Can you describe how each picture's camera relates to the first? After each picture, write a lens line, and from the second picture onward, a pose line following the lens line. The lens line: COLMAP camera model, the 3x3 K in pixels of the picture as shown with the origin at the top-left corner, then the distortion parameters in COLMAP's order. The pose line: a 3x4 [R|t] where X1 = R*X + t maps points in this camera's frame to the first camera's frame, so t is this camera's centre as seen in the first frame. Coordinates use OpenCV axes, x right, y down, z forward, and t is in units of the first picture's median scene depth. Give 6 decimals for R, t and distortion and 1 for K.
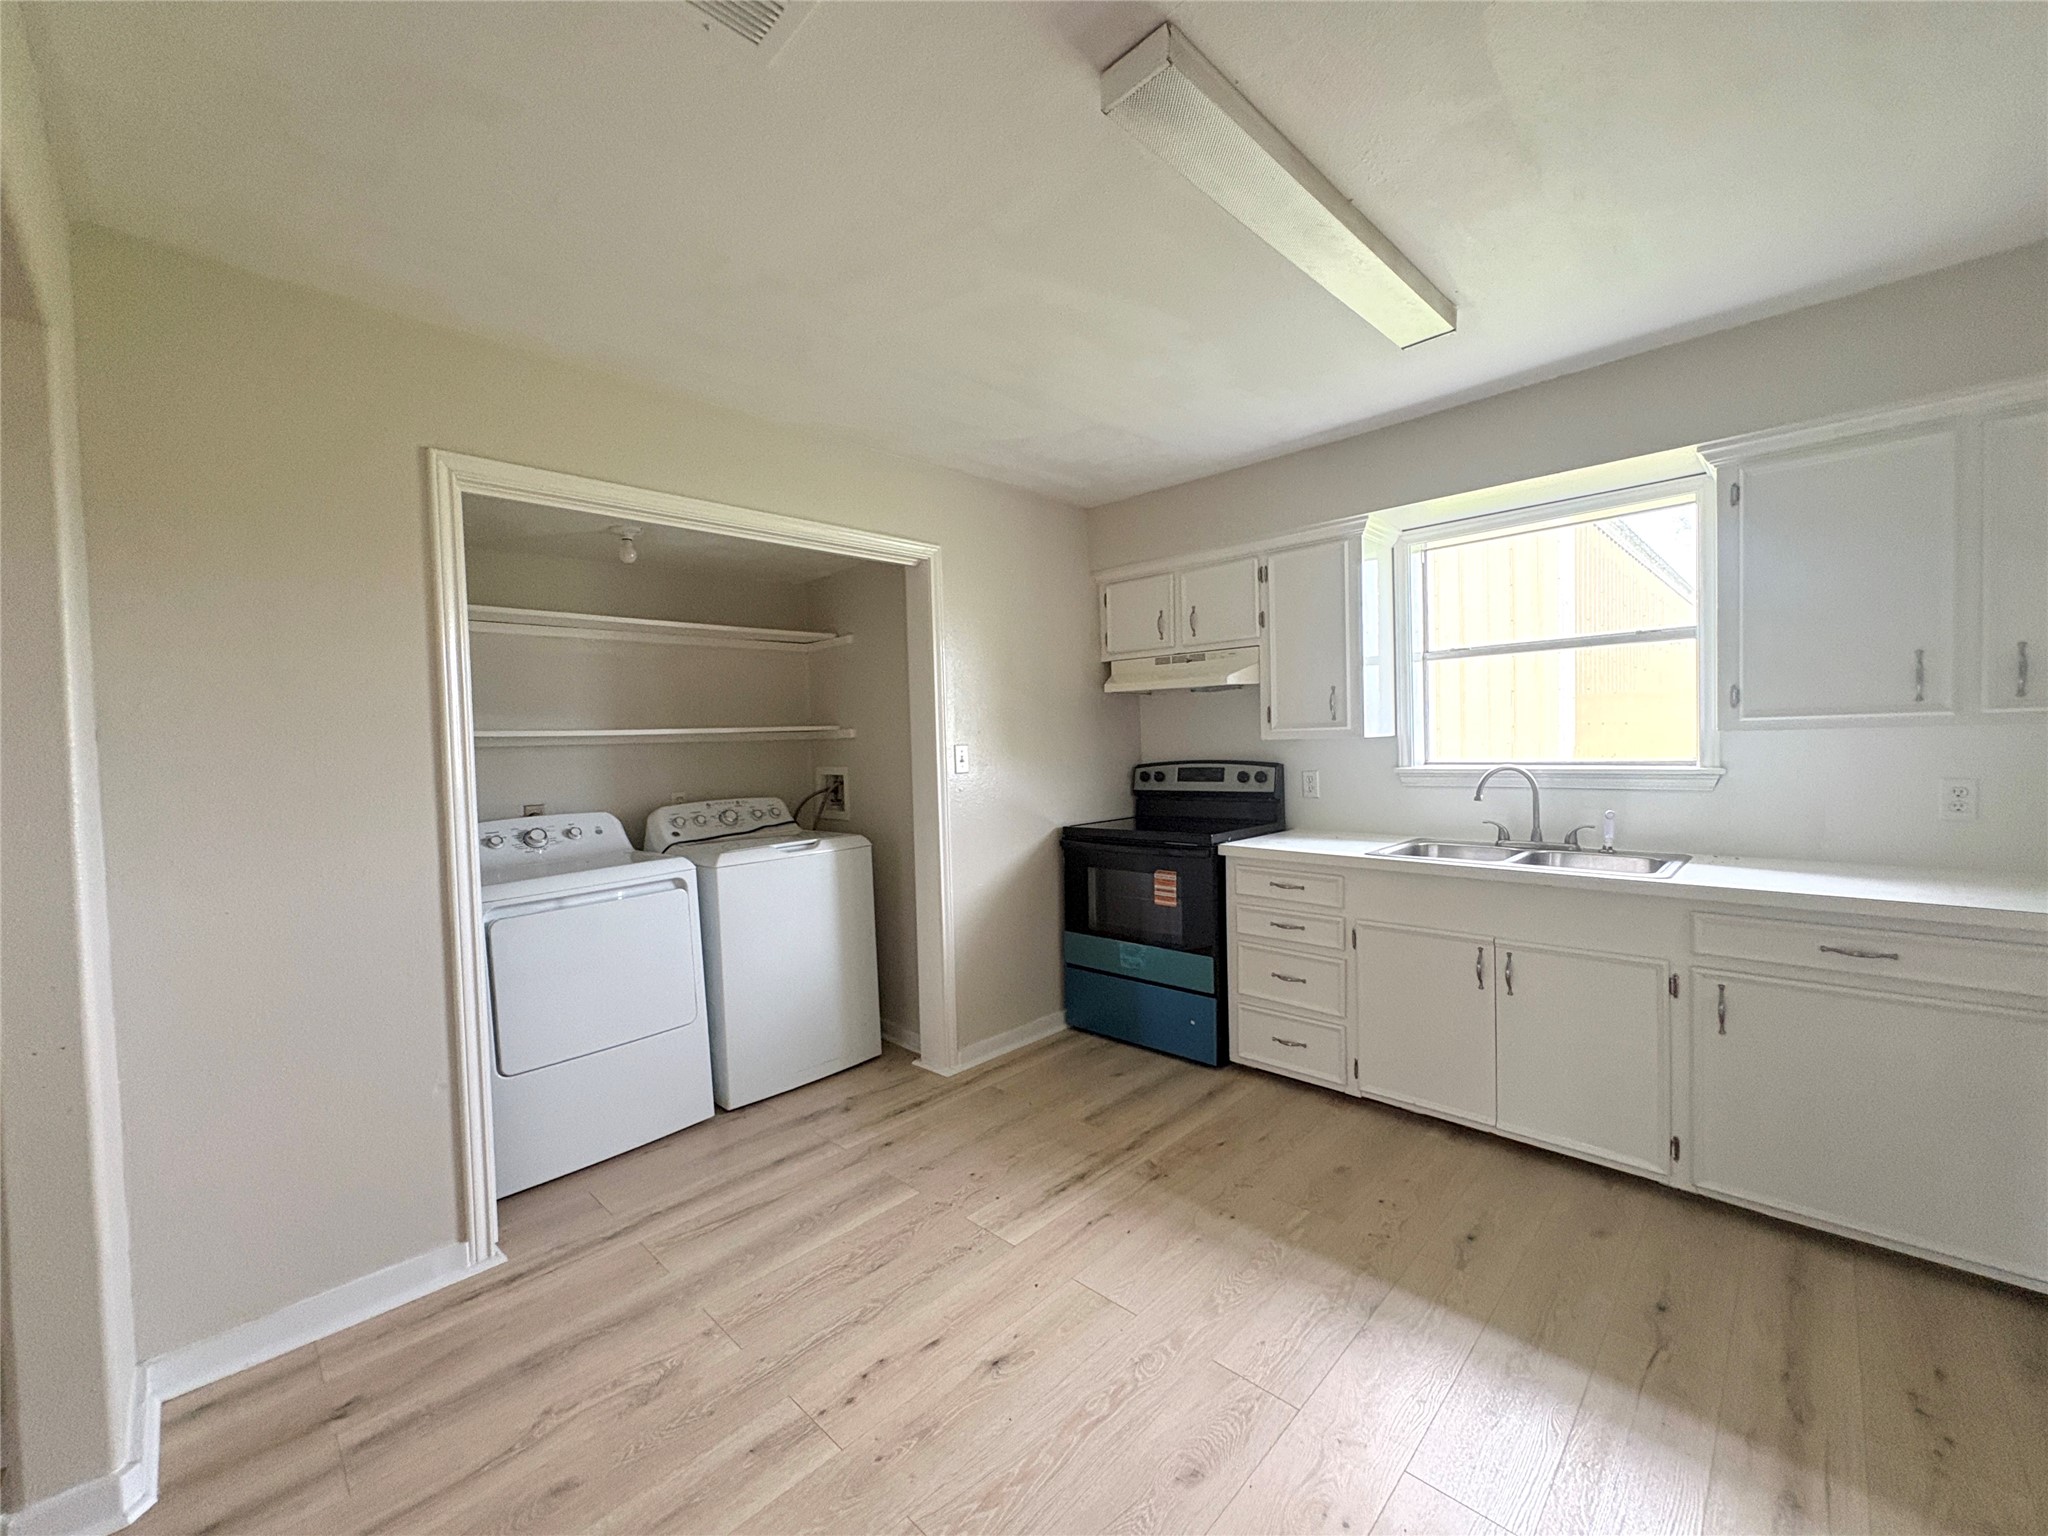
lens RADIAL K [[818.0, 0, 1022.3], [0, 818.0, 767.2], [0, 0, 1]] dist [0.000076, 0.000127]
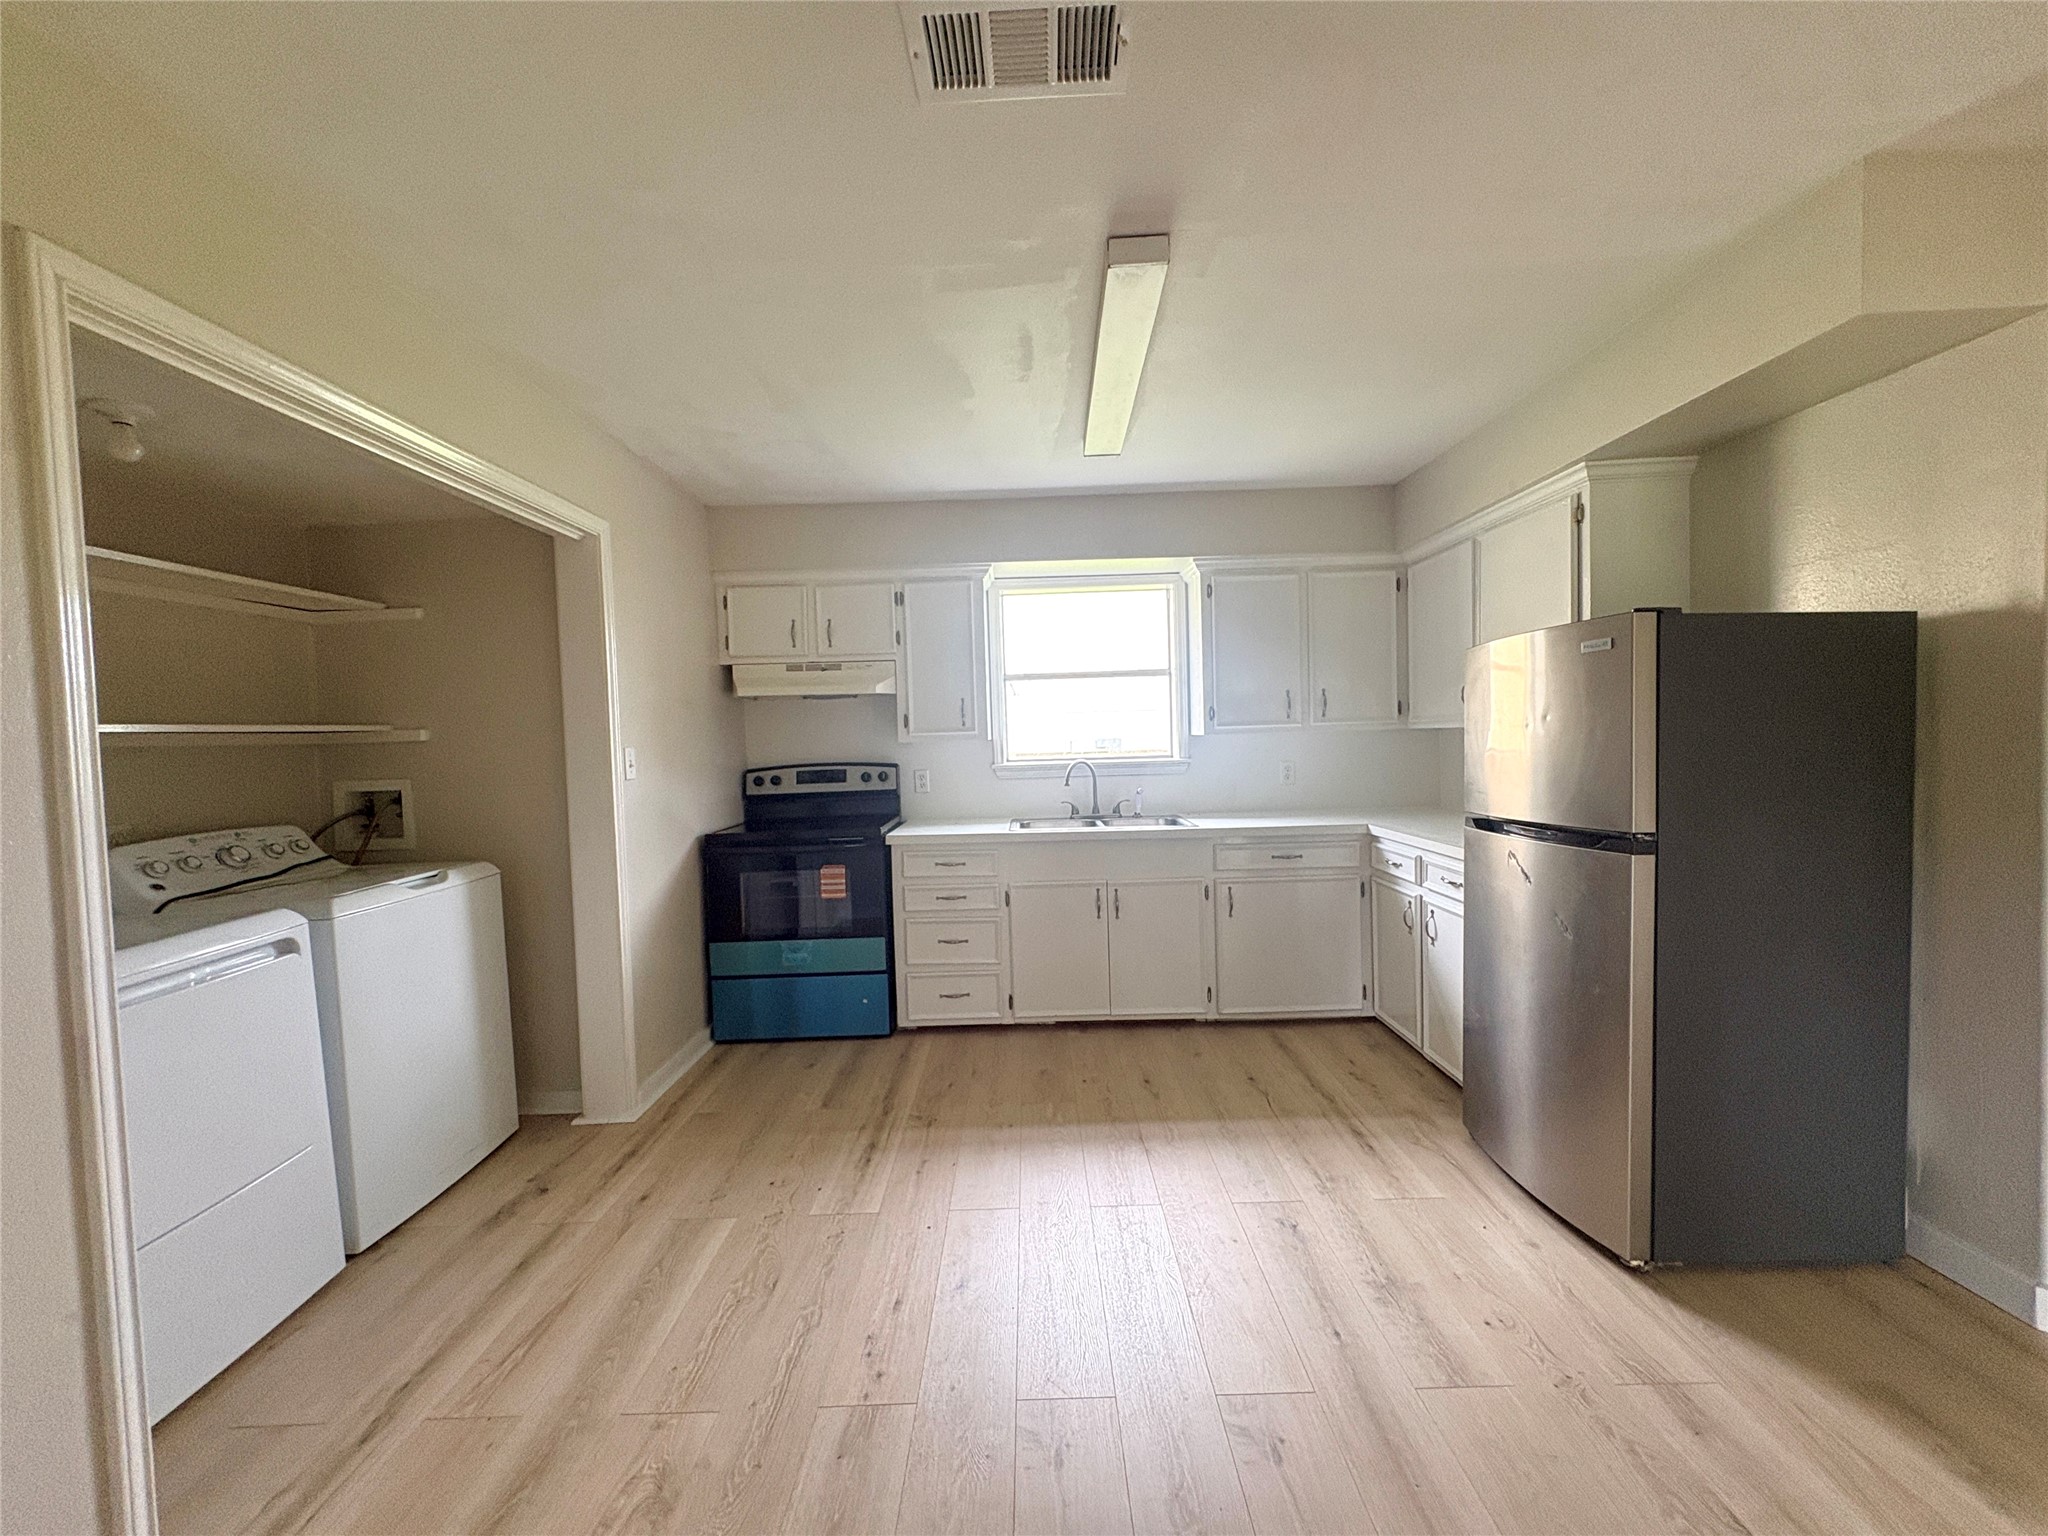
lens RADIAL K [[818.0, 0, 1025.7], [0, 818.0, 766.3], [0, 0, 1]] dist [0.000076, 0.000127]
pose [[0.721101, -0.018876, 0.692573, -0.457611], [0.031971, 0.999471, -0.006048, 0.014614], [-0.692092, 0.026503, 0.721322, 0.067405]]
